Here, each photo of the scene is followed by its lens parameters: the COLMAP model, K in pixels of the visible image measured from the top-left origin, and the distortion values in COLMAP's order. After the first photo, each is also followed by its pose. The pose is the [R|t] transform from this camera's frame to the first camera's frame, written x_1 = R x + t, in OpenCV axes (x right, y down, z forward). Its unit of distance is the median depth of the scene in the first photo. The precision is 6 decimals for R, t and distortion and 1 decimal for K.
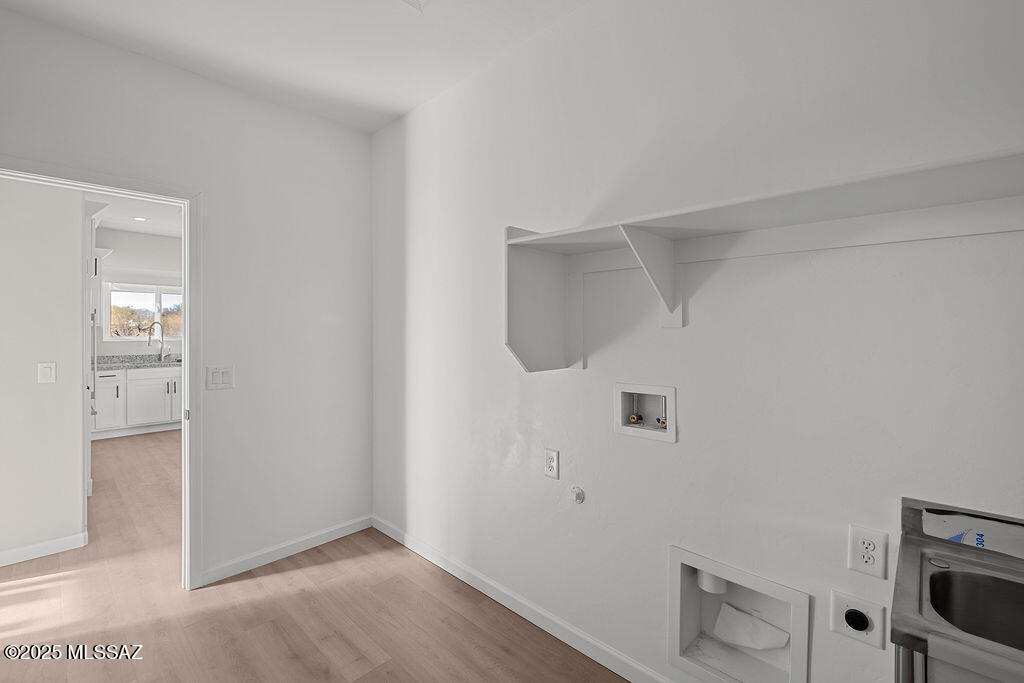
lens RADIAL K [[444.8, 0, 510.4], [0, 444.8, 329.9], [0, 0, 1]] dist [-0.000505, -0.000087]
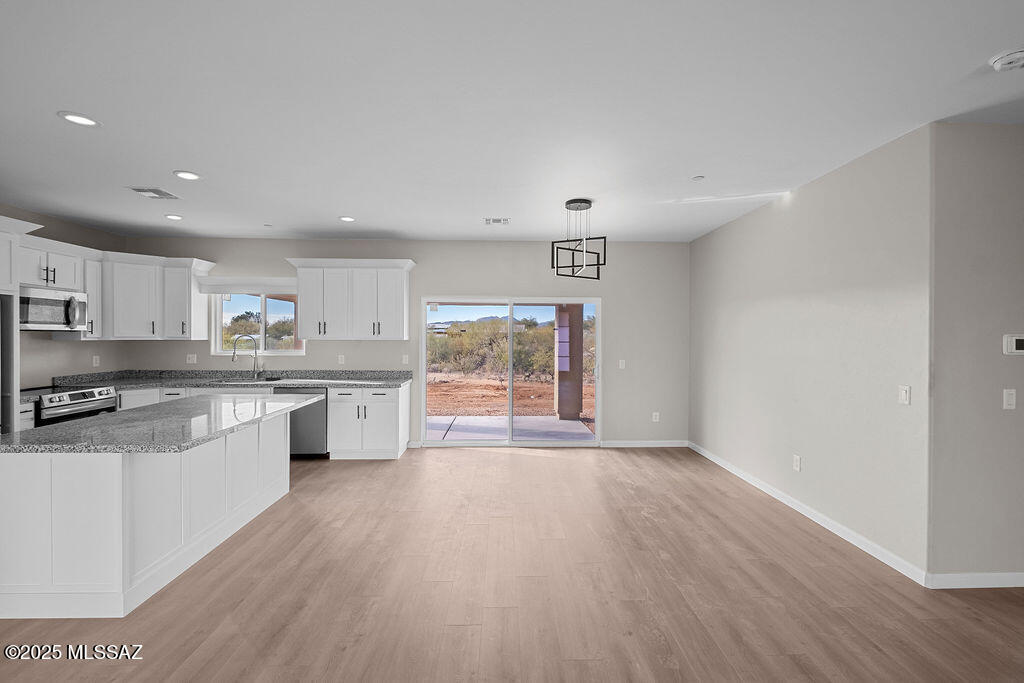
lens RADIAL K [[438.2, 0, 513.0], [0, 438.2, 337.1], [0, 0, 1]] dist [0.001209, -0.005014]
pose [[0.709609, 0.005054, -0.704578, 0.219819], [-0.006657, 0.999978, 0.000467, -0.018140], [0.704565, 0.004359, 0.709626, 0.791876]]
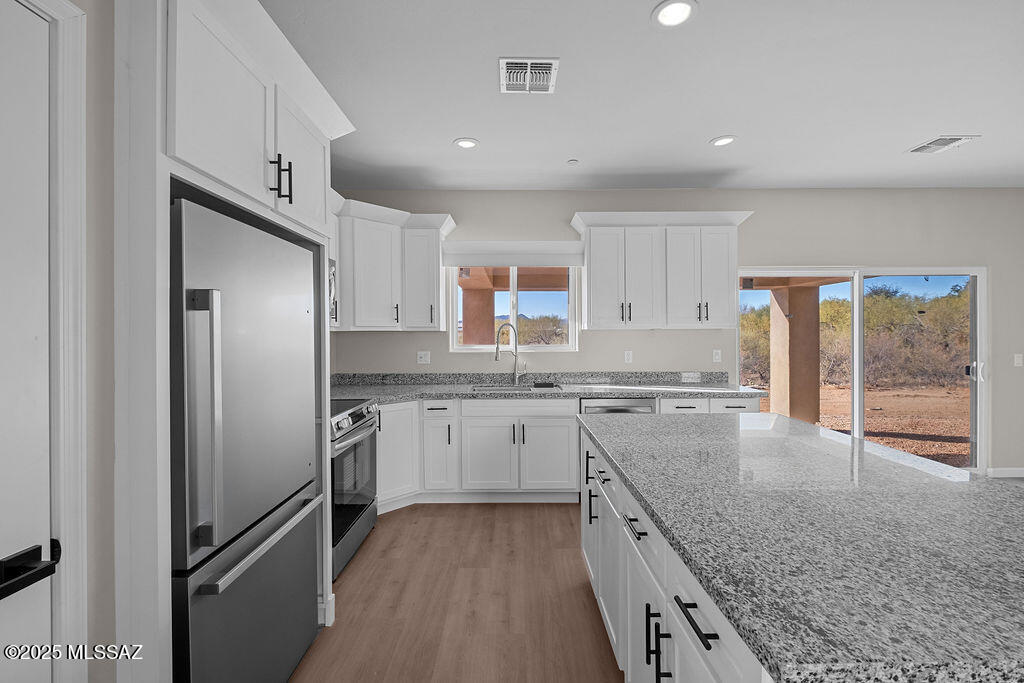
lens RADIAL K [[439.6, 0, 513.9], [0, 439.6, 334.4], [0, 0, 1]] dist [-0.002155, -0.000697]
pose [[0.691963, -0.002157, -0.721930, -0.349765], [0.002436, 0.999997, -0.000652, -0.001311], [0.721929, -0.001308, 0.691966, 0.598946]]
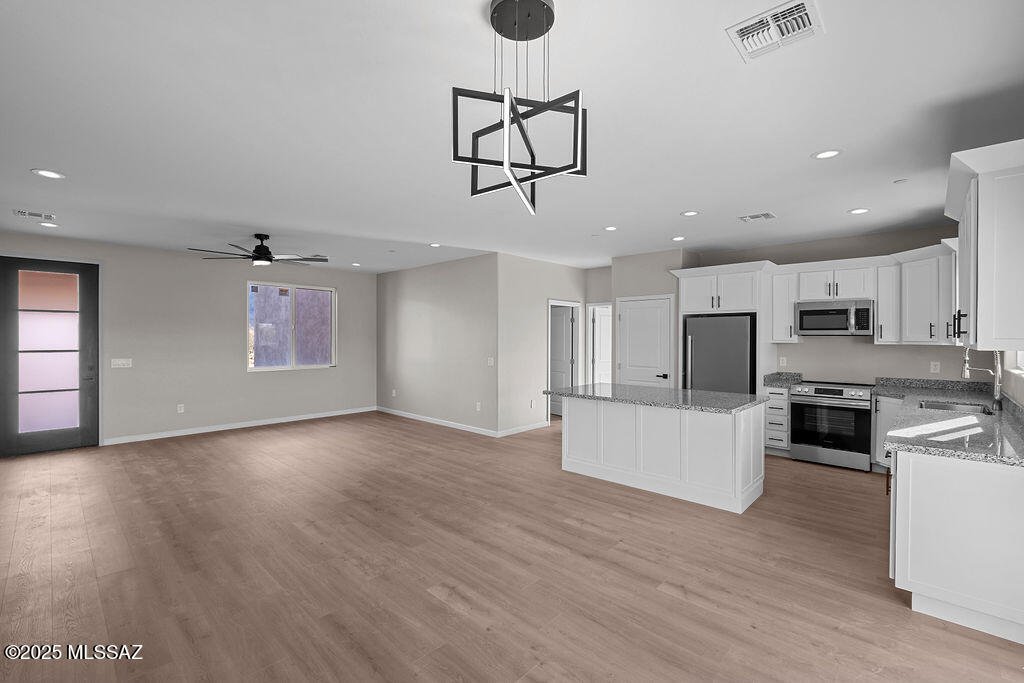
lens RADIAL K [[438.2, 0, 513.0], [0, 438.2, 337.1], [0, 0, 1]] dist [0.001209, -0.005014]
pose [[-0.999992, -0.002728, -0.002985, -0.193053], [-0.002734, 0.999994, 0.002177, -0.020429], [0.002979, 0.002185, -0.999993, 1.645247]]
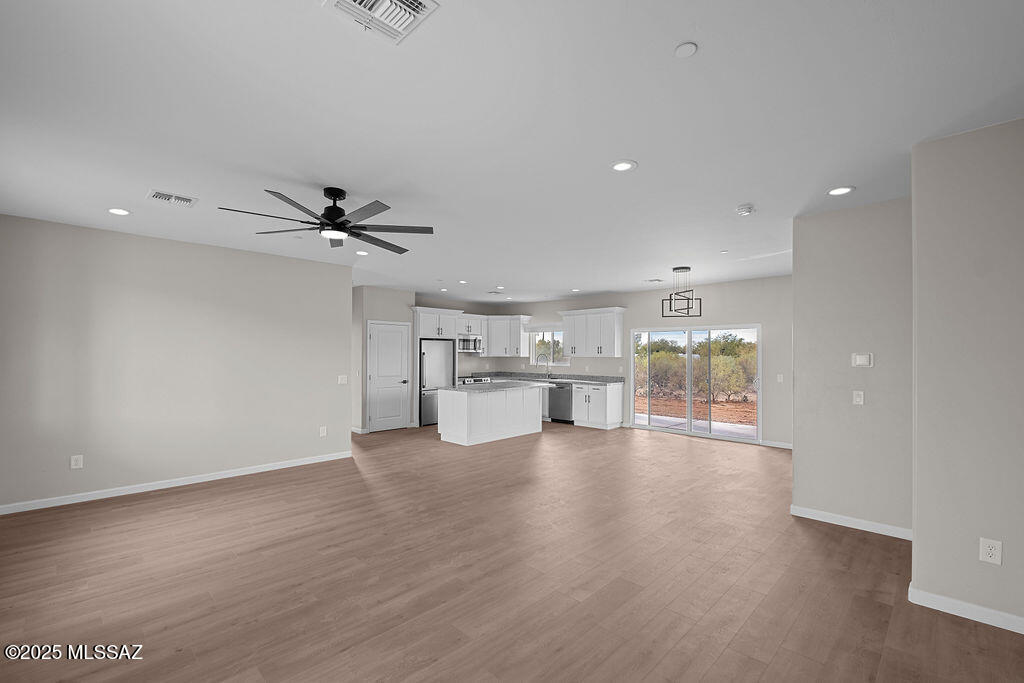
lens RADIAL K [[446.0, 0, 509.4], [0, 446.0, 351.9], [0, 0, 1]] dist [-0.003265, -0.000989]
pose [[-0.026280, -0.003853, -0.999647, 0.909405], [-0.006068, 0.999975, -0.003695, -0.020059], [0.999636, 0.005969, -0.026303, 0.967962]]
